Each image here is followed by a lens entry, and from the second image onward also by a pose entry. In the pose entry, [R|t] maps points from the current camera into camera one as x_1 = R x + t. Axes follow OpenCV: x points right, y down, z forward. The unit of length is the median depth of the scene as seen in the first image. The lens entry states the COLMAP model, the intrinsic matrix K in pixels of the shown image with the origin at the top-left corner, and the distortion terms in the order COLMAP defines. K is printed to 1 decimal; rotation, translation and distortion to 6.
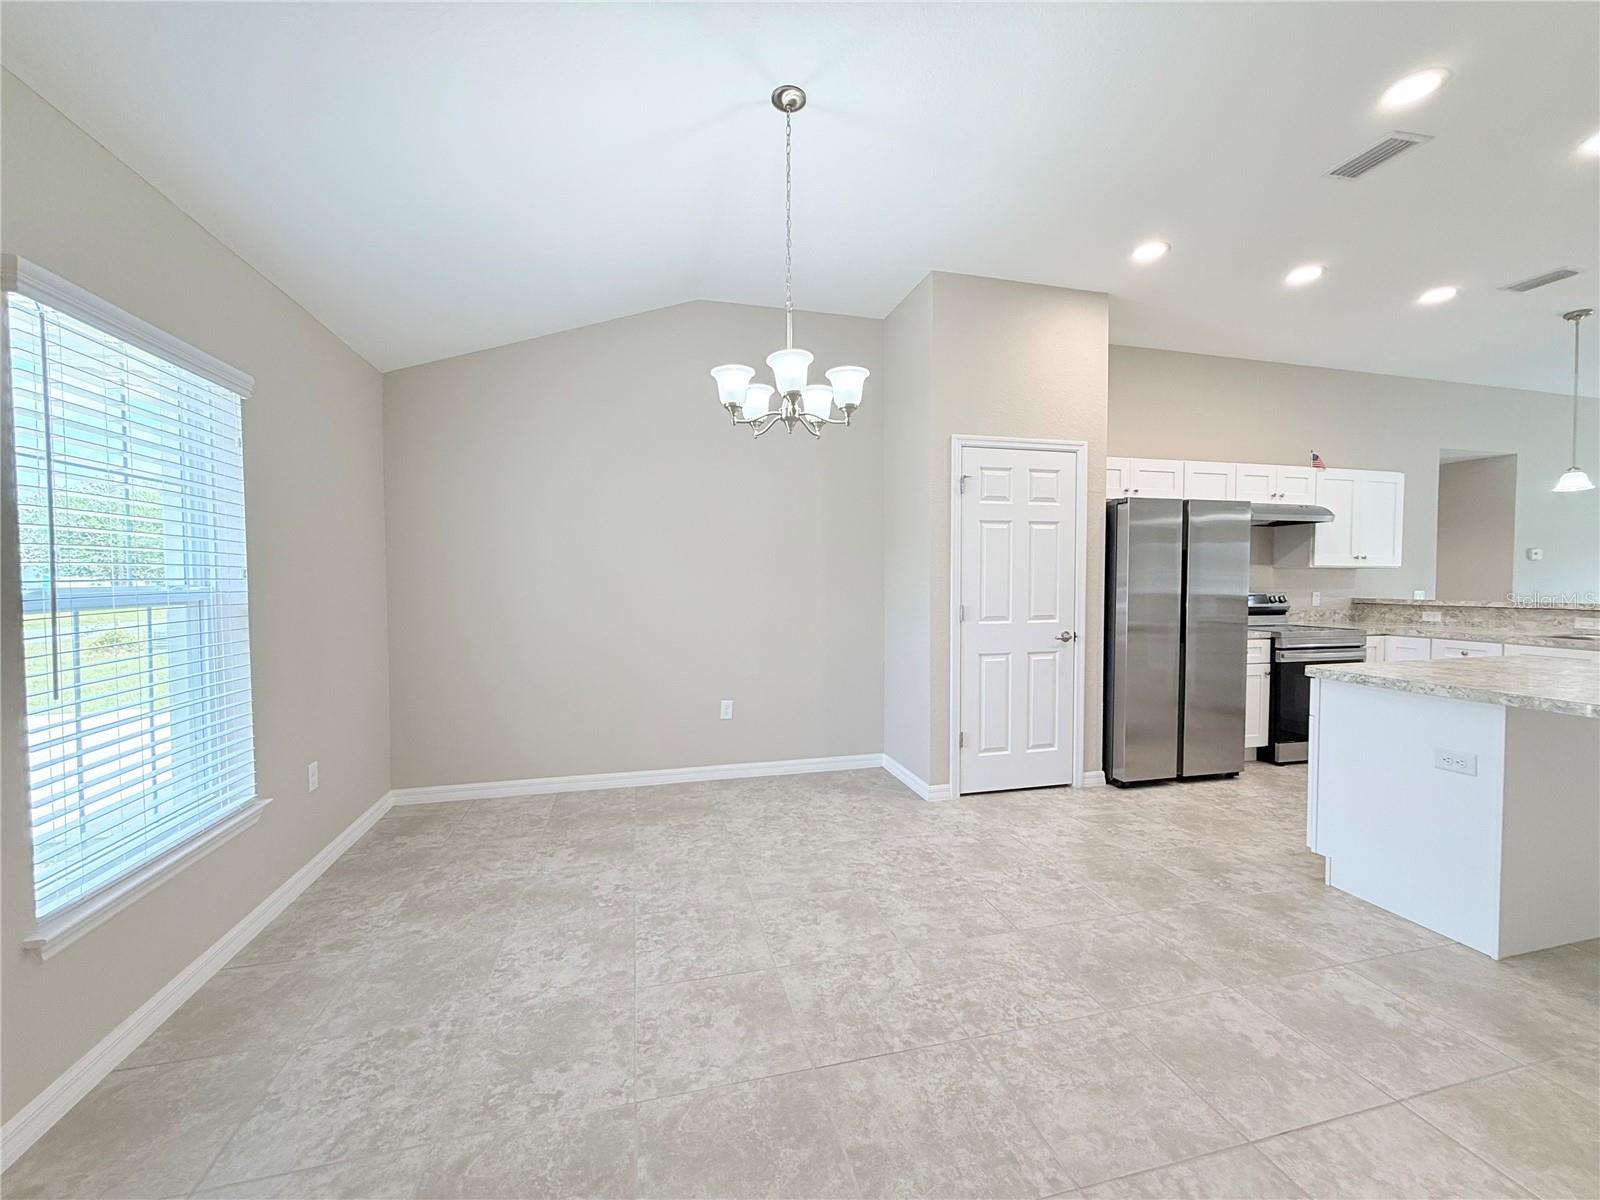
lens RADIAL K [[640.4, 0, 797.7], [0, 640.4, 598.6], [0, 0, 1]] dist [0.000259, 0.000015]
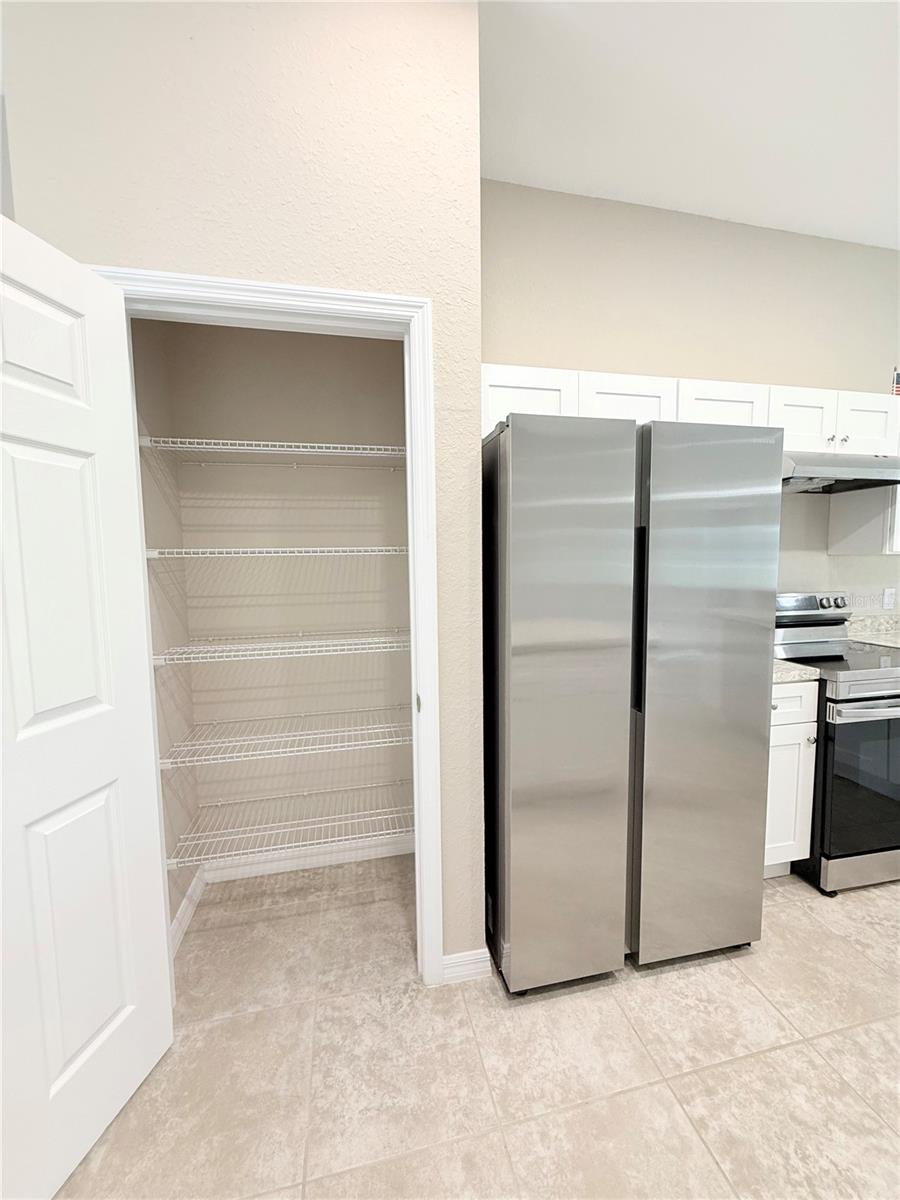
lens RADIAL K [[483.0, 0, 455.6], [0, 483.0, 598.4], [0, 0, 1]] dist [0.005310, 0.000091]
pose [[0.999706, -0.009471, -0.022313, 0.472106], [0.010501, 0.998864, 0.046489, -0.039318], [0.021847, -0.046709, 0.998670, 0.626890]]
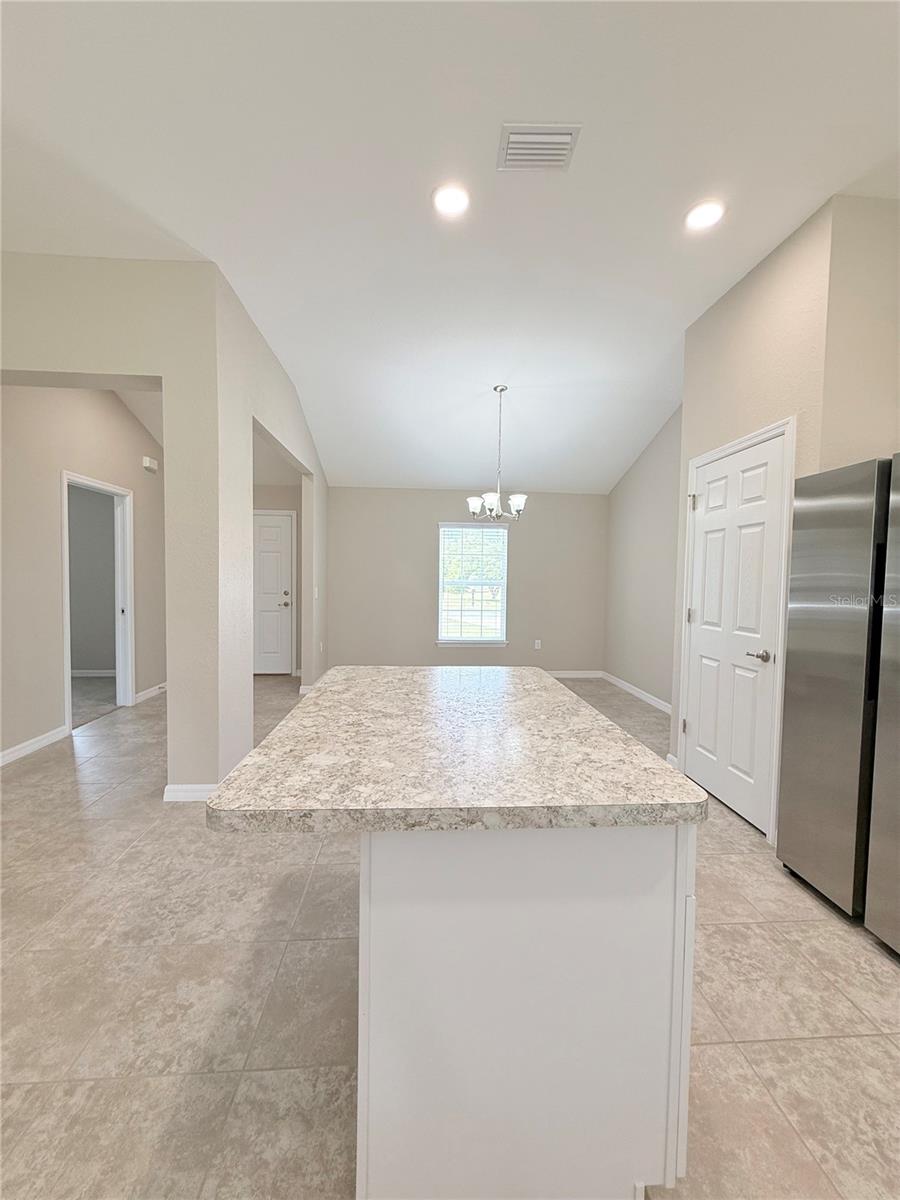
lens RADIAL K [[480.3, 0, 451.1], [0, 480.3, 598.1], [0, 0, 1]] dist [0.000259, 0.000015]
pose [[-0.176126, 0.041761, -0.983481, 1.111906], [-0.048523, 0.997517, 0.051046, -0.029398], [0.983171, 0.056712, -0.173662, 0.694558]]
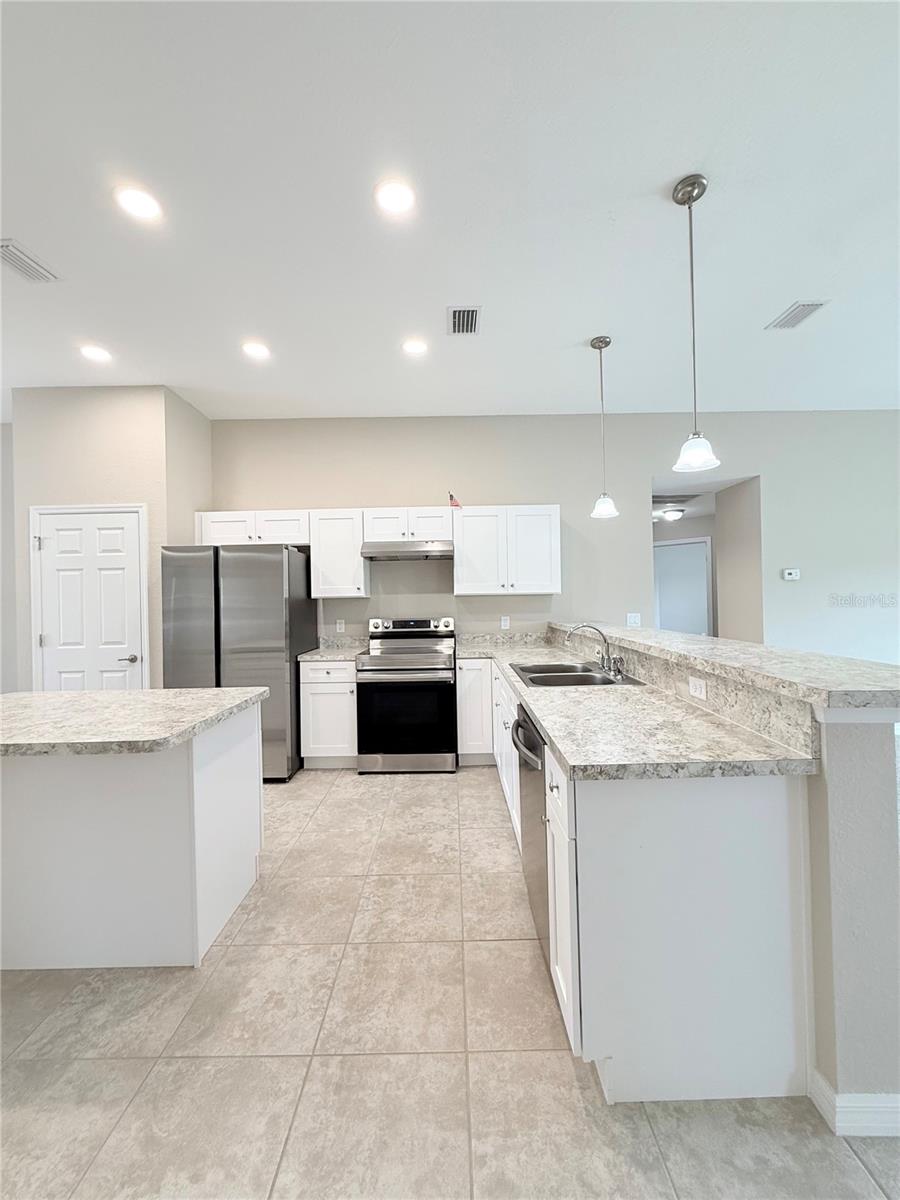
lens RADIAL K [[479.7, 0, 450.7], [0, 479.7, 597.8], [0, 0, 1]] dist [-0.000612, 0.000367]
pose [[0.968428, -0.018834, -0.248583, 1.253843], [0.010900, 0.999387, -0.033256, -0.021521], [0.249057, 0.029497, 0.968040, 0.240875]]
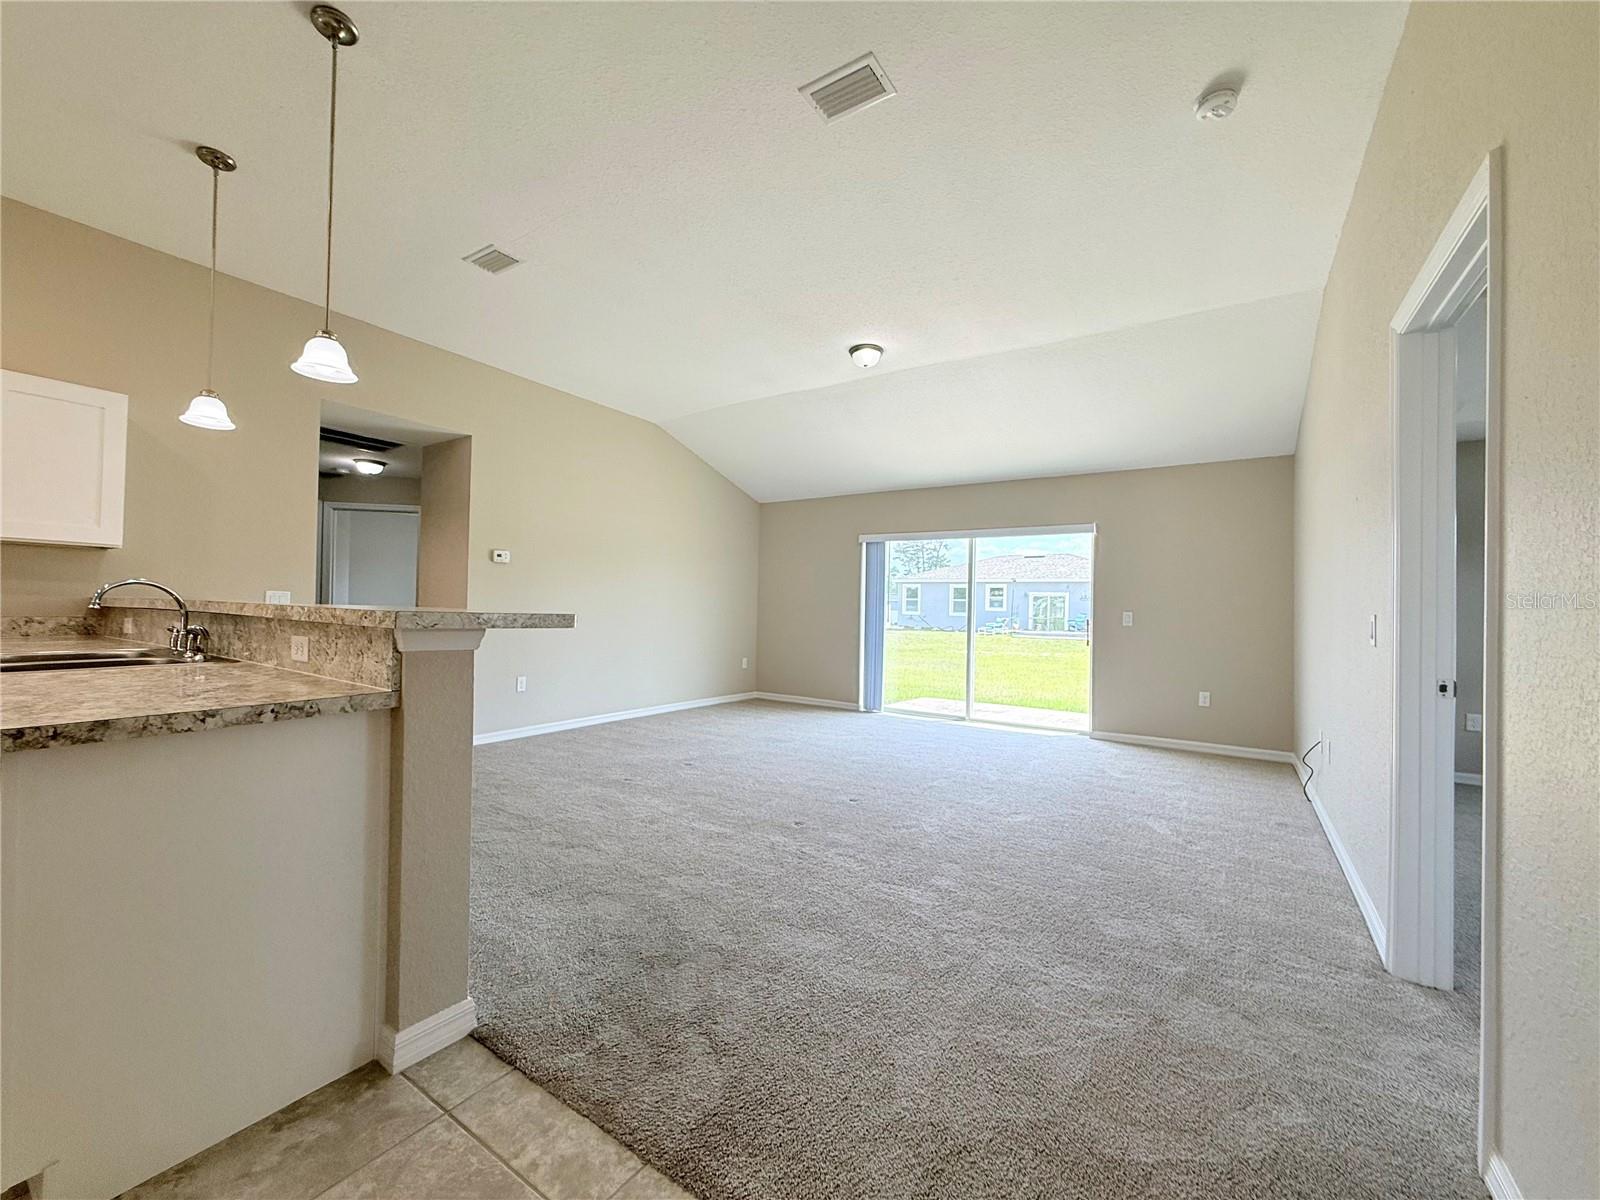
lens RADIAL K [[639.6, 0, 798.0], [0, 639.6, 599.5], [0, 0, 1]] dist [-0.000612, 0.000367]
pose [[0.742223, 0.025761, 0.669657, 1.321402], [-0.000881, 0.999298, -0.037465, 0.032504], [-0.670152, 0.027217, 0.741725, 0.139791]]
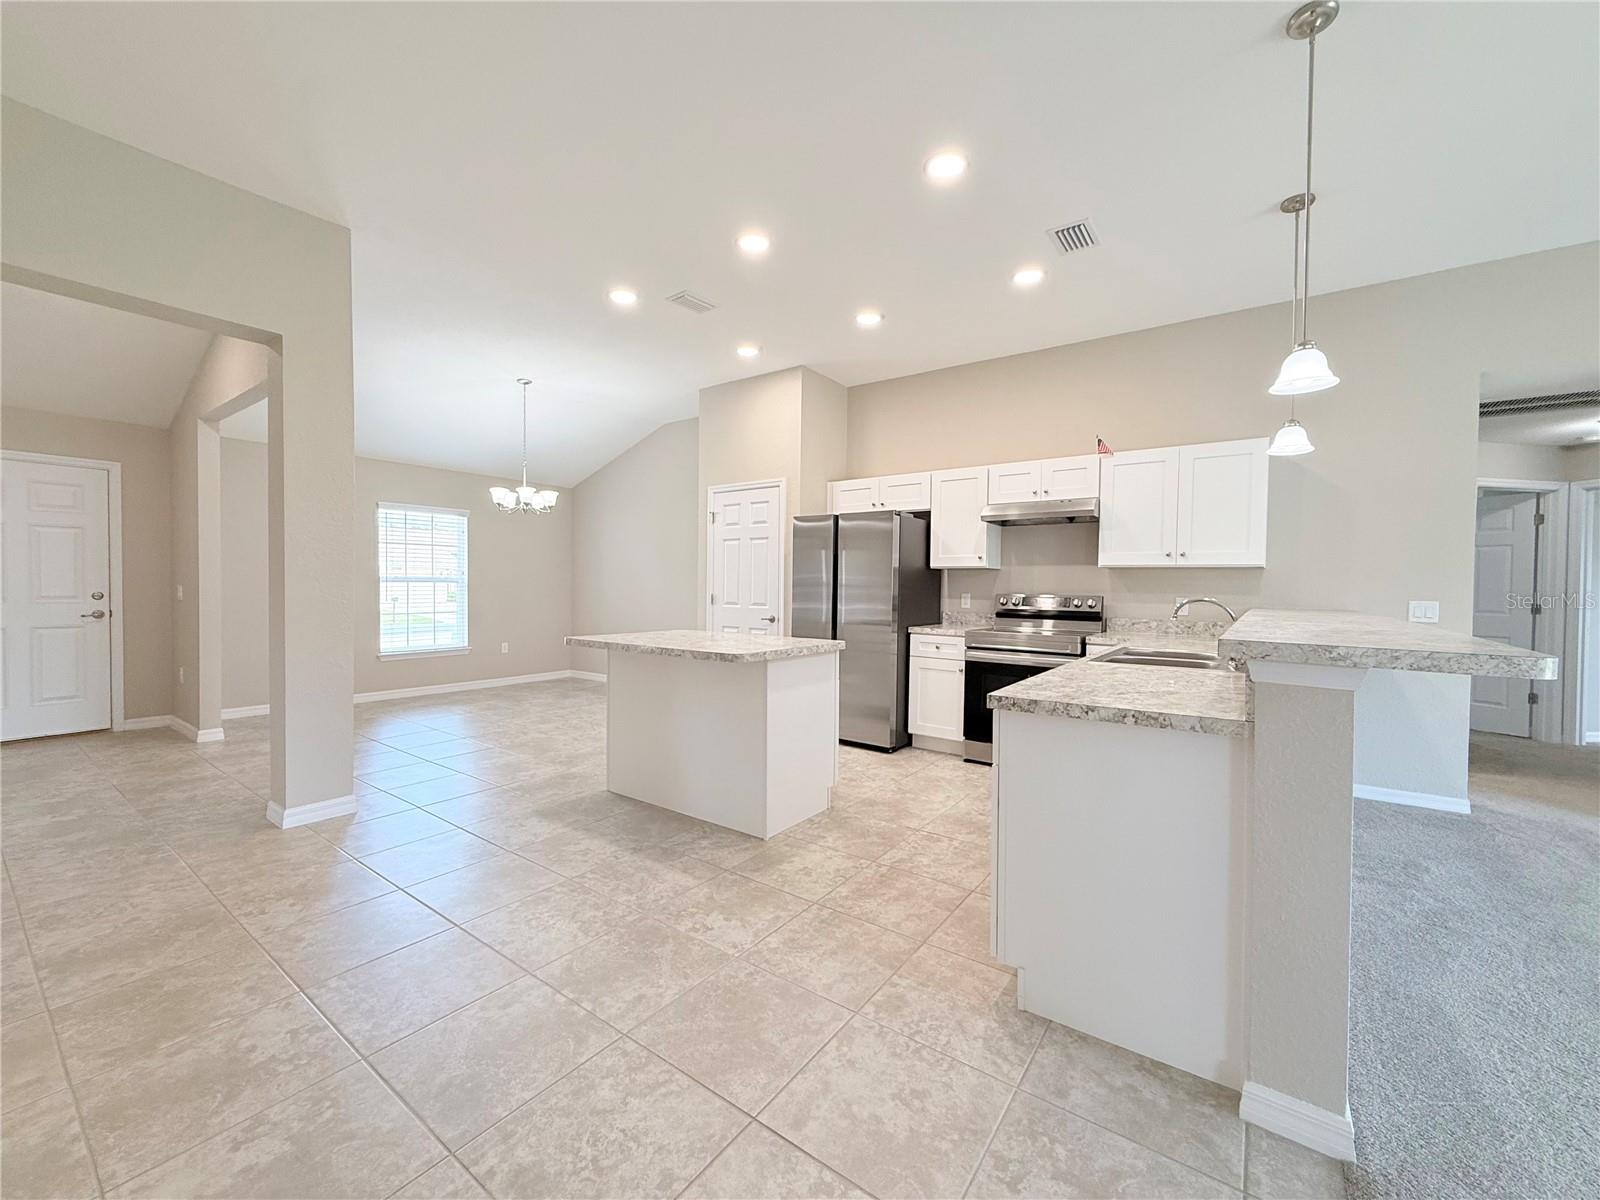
lens RADIAL K [[640.4, 0, 797.7], [0, 640.4, 598.6], [0, 0, 1]] dist [0.000259, 0.000015]
pose [[0.636405, 0.024704, -0.770959, 1.523700], [-0.037618, 0.999292, 0.000968, 0.011490], [0.770437, 0.028386, 0.636884, 0.152517]]
